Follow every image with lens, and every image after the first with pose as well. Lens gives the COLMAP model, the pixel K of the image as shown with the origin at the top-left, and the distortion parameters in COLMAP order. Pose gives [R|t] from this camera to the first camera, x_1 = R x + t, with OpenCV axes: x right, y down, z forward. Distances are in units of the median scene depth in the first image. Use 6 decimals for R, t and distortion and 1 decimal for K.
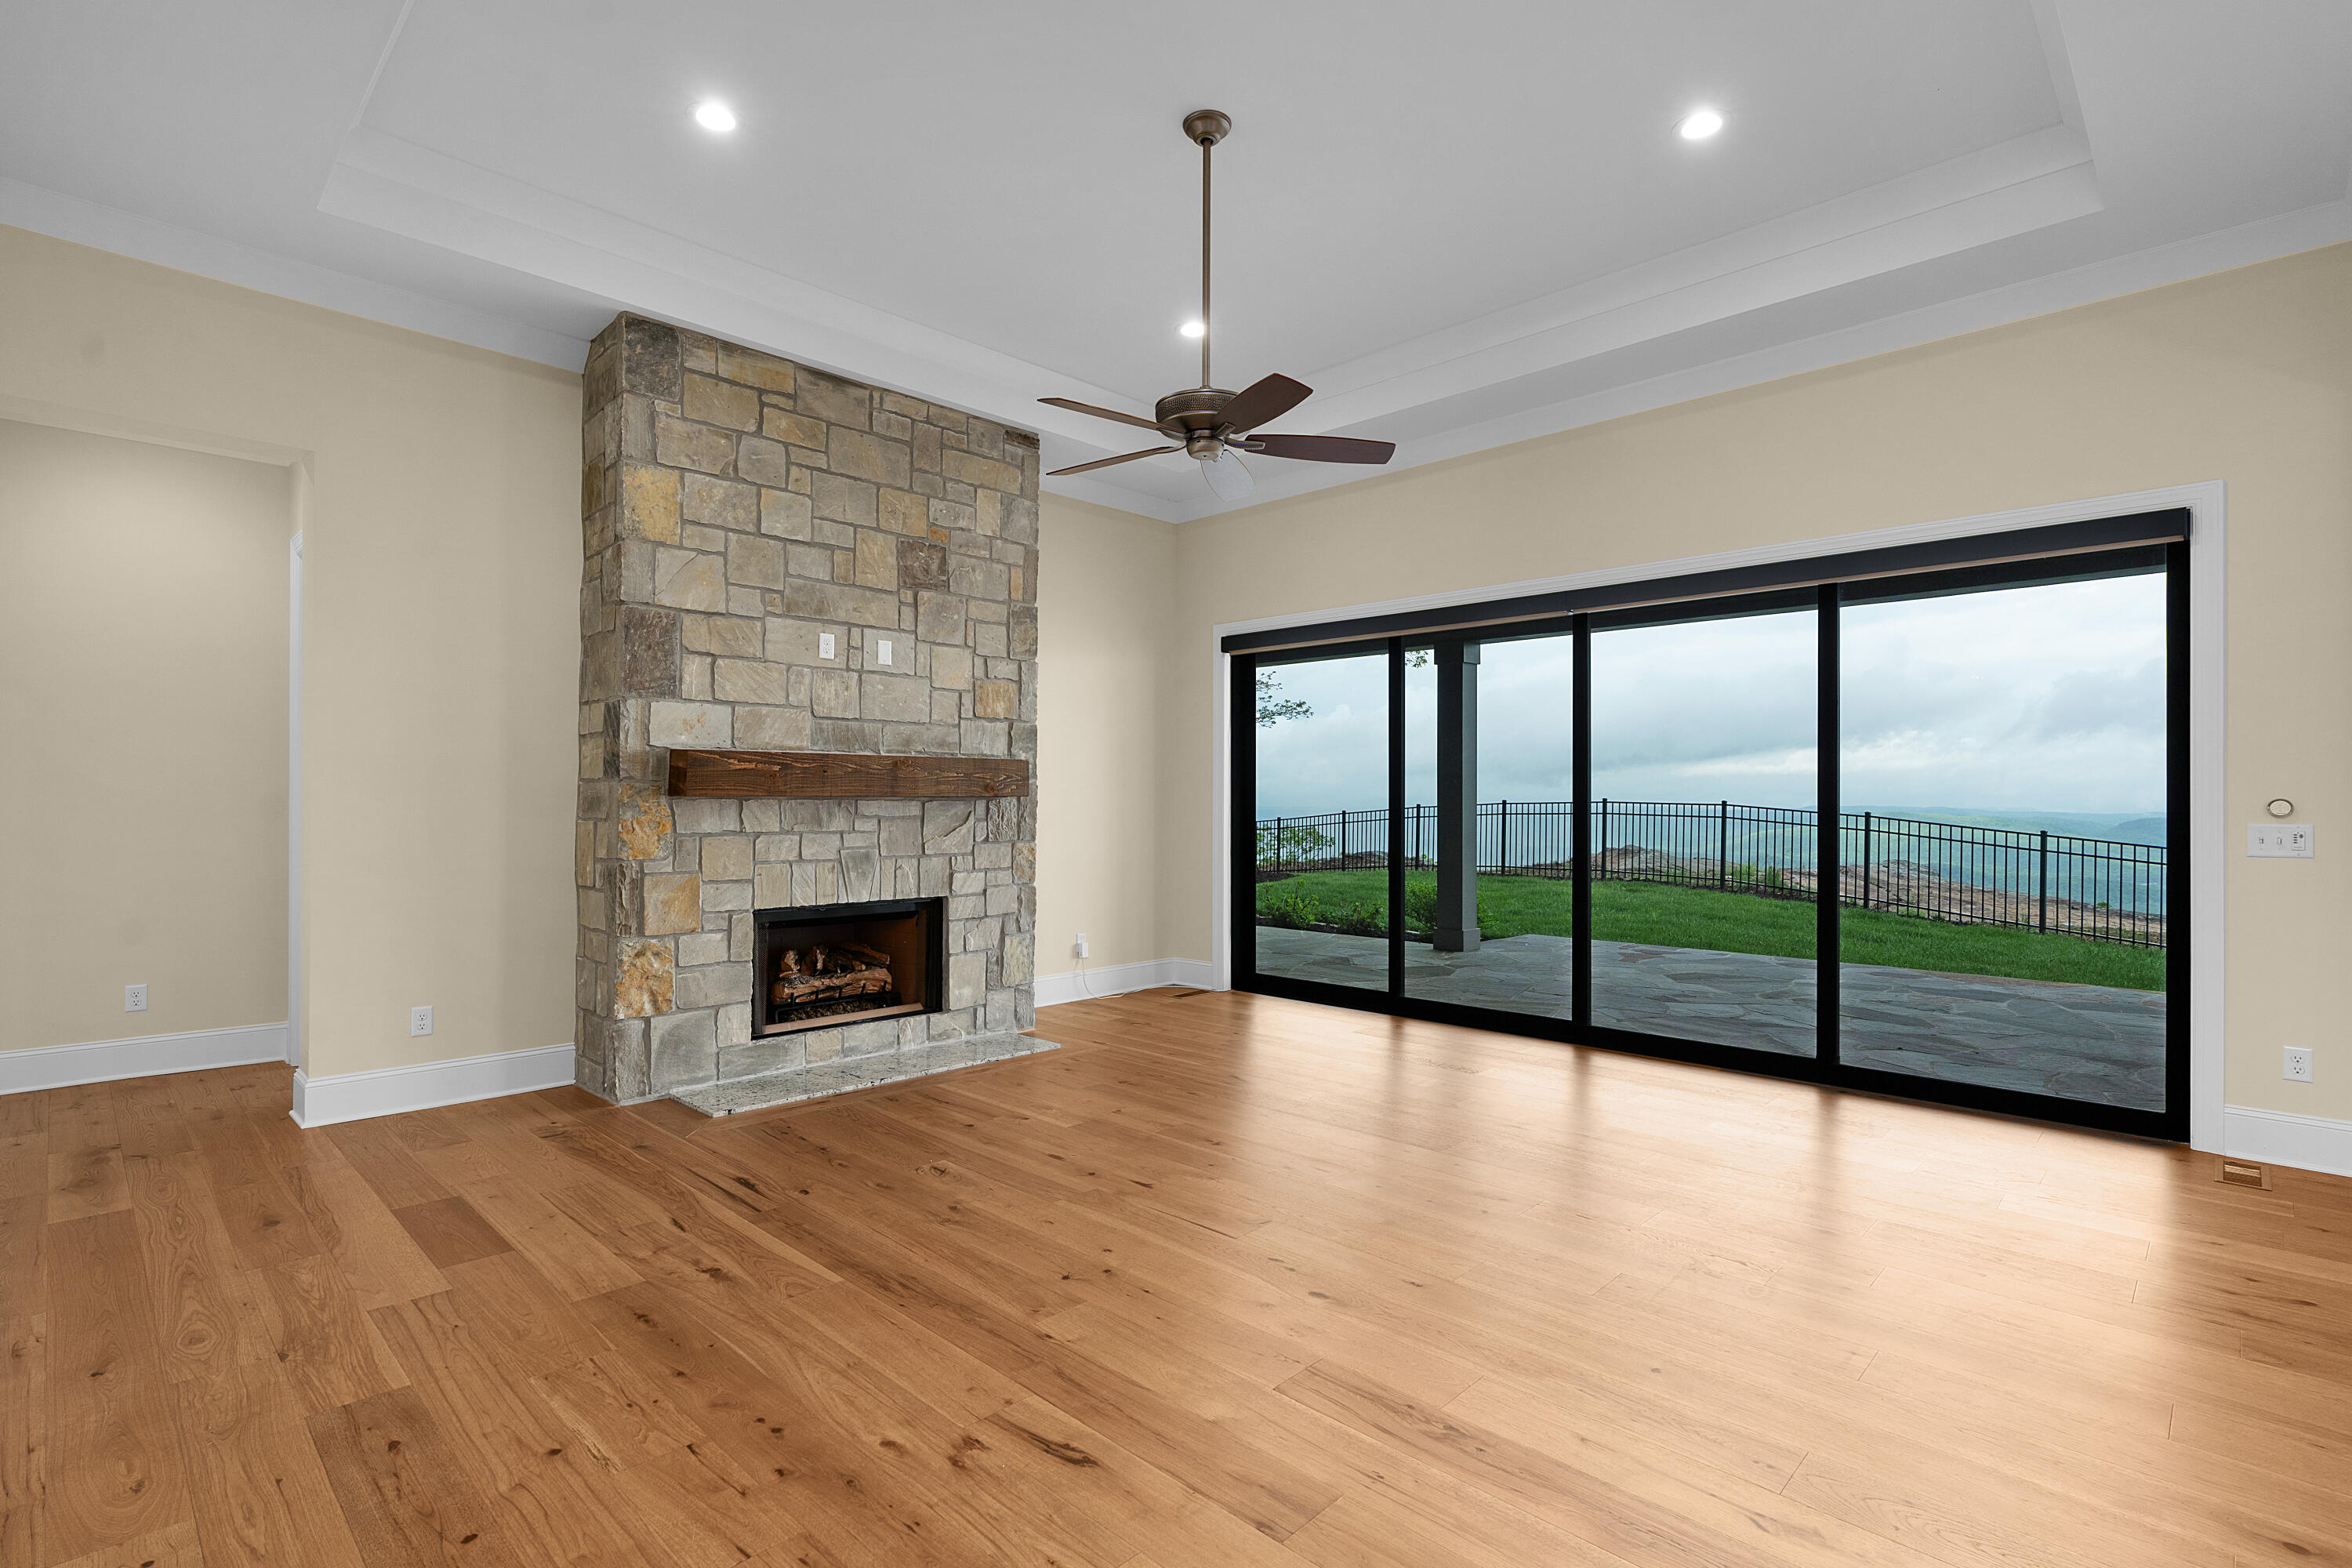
lens RADIAL K [[1093.5, 0, 1169.7], [0, 1093.5, 795.1], [0, 0, 1]] dist [0.000042, 0.000173]
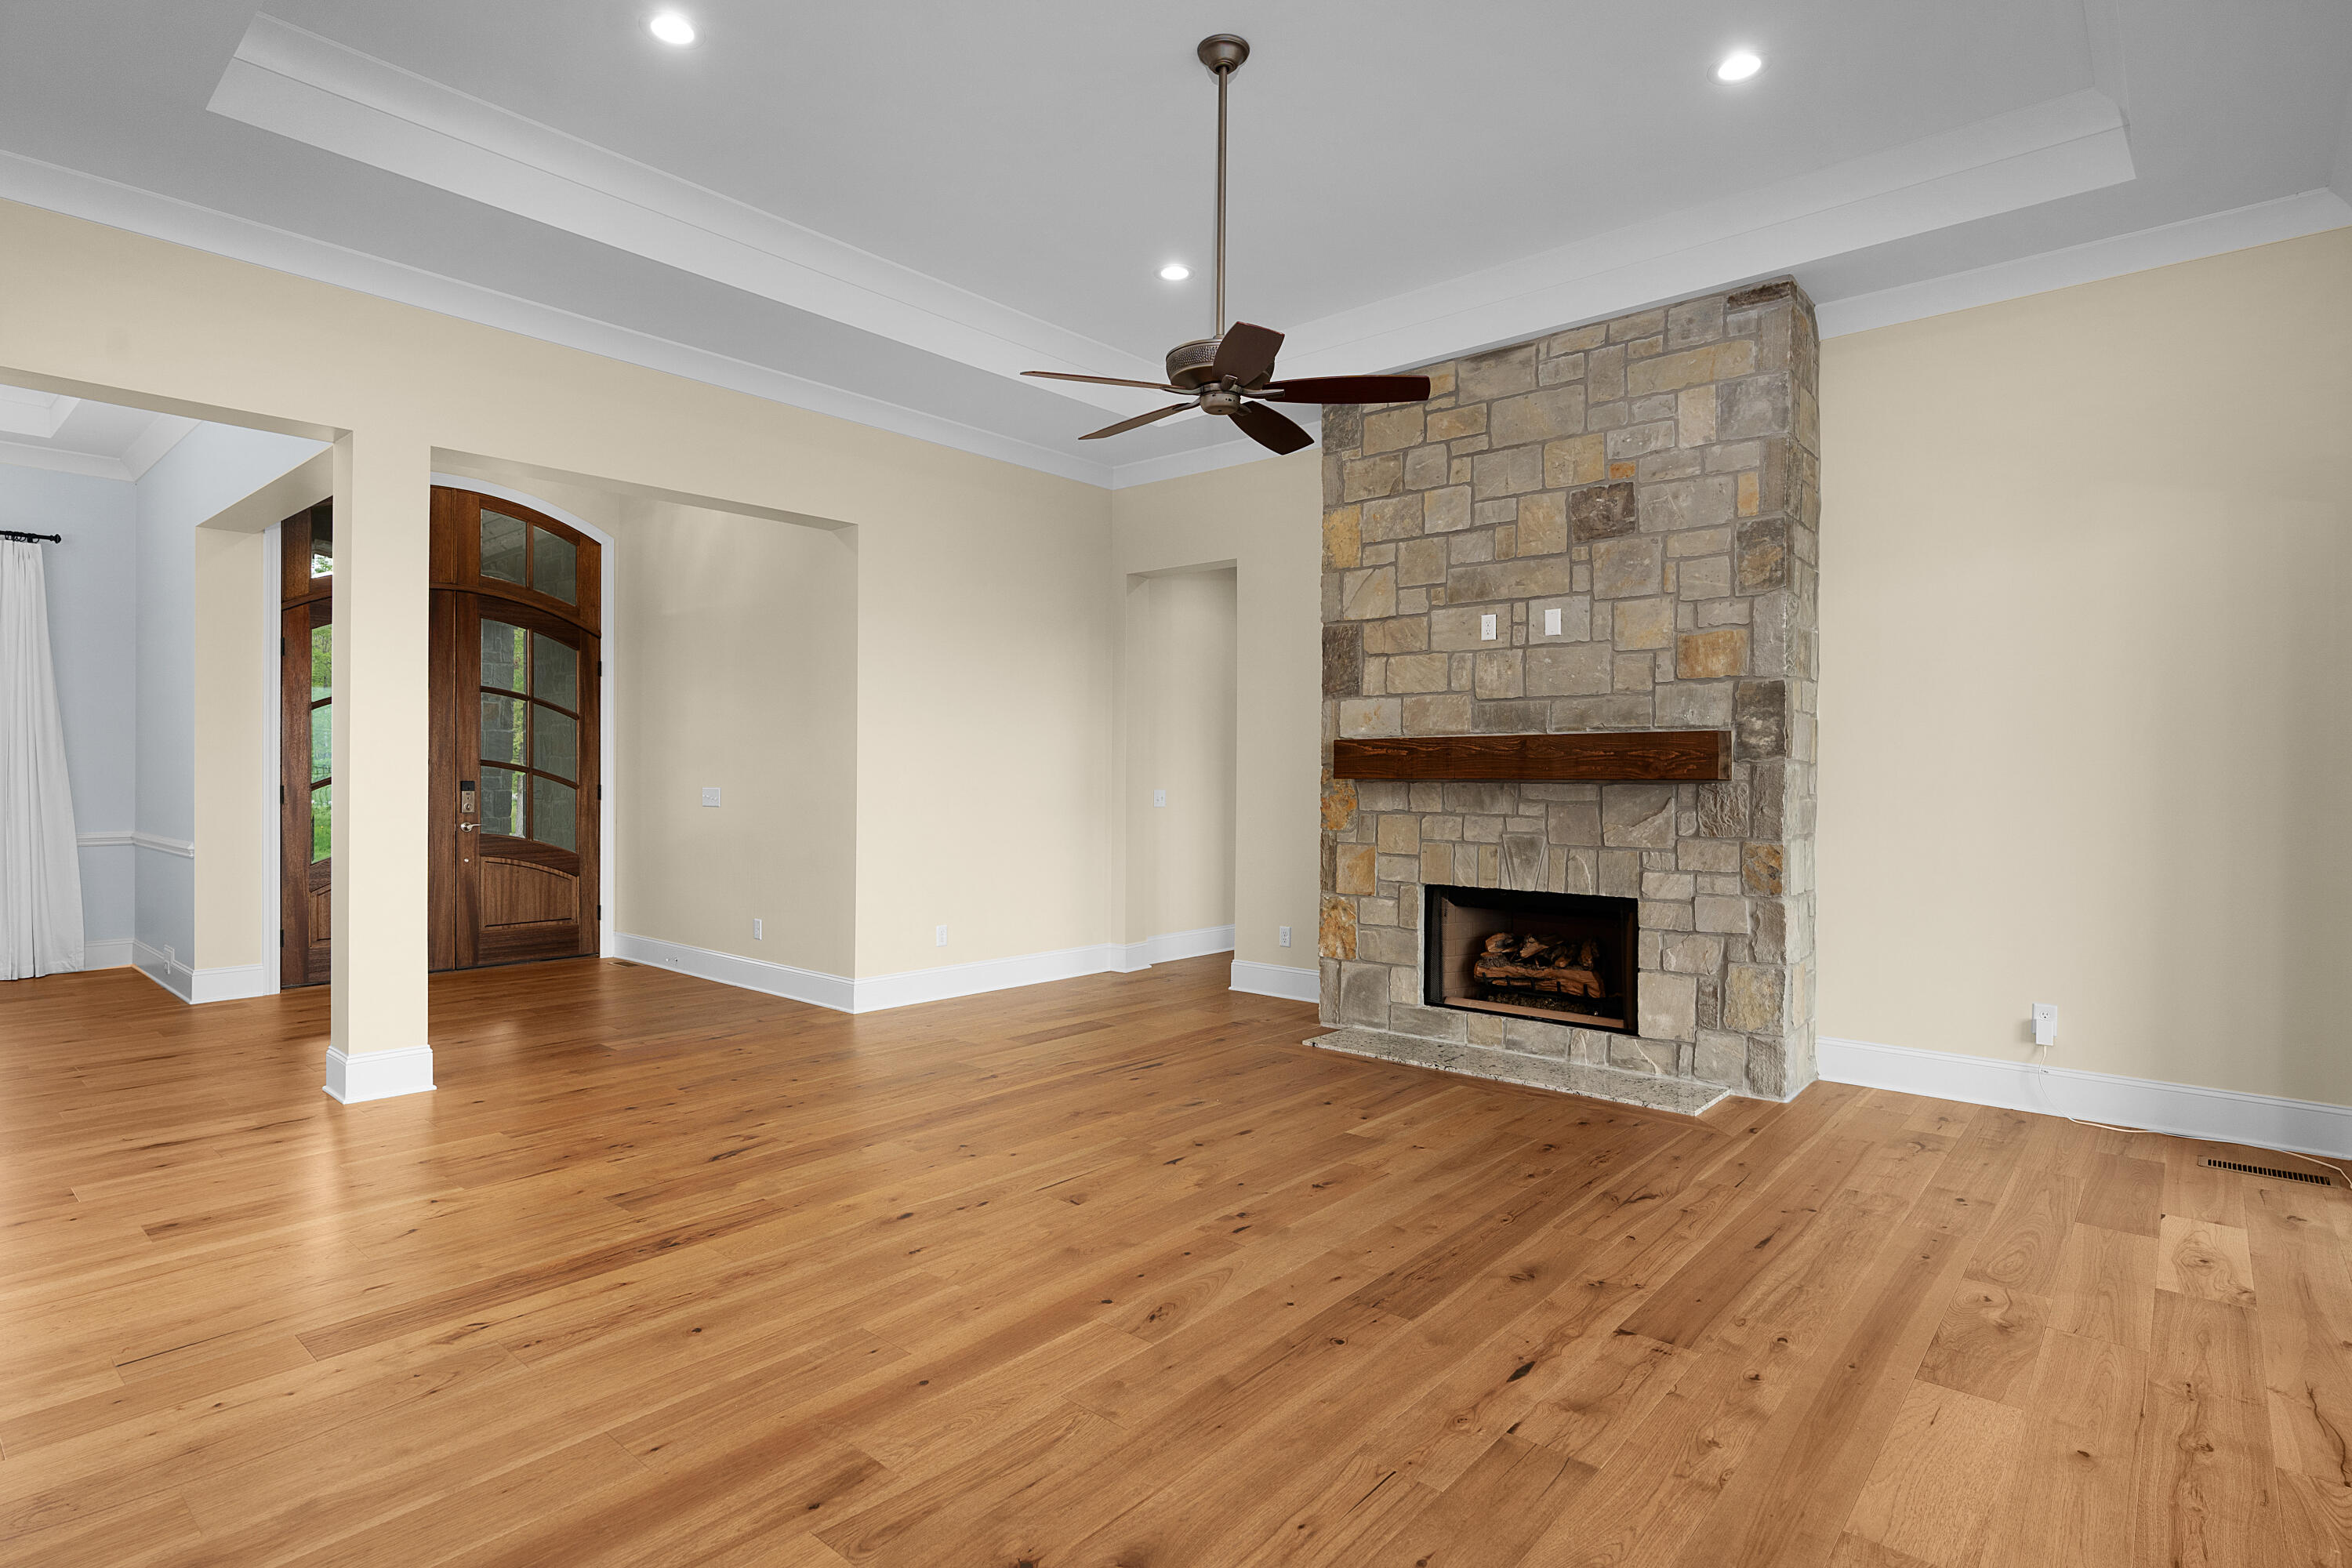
lens RADIAL K [[1203.2, 0, 1176.0], [0, 1203.2, 784.0], [0, 0, 1]] dist [-0.005092, -0.000436]
pose [[0.068387, 0.002428, -0.997656, 0.739059], [-0.000814, 0.999997, 0.002378, 0.003143], [0.997659, 0.000649, 0.068388, 0.630637]]
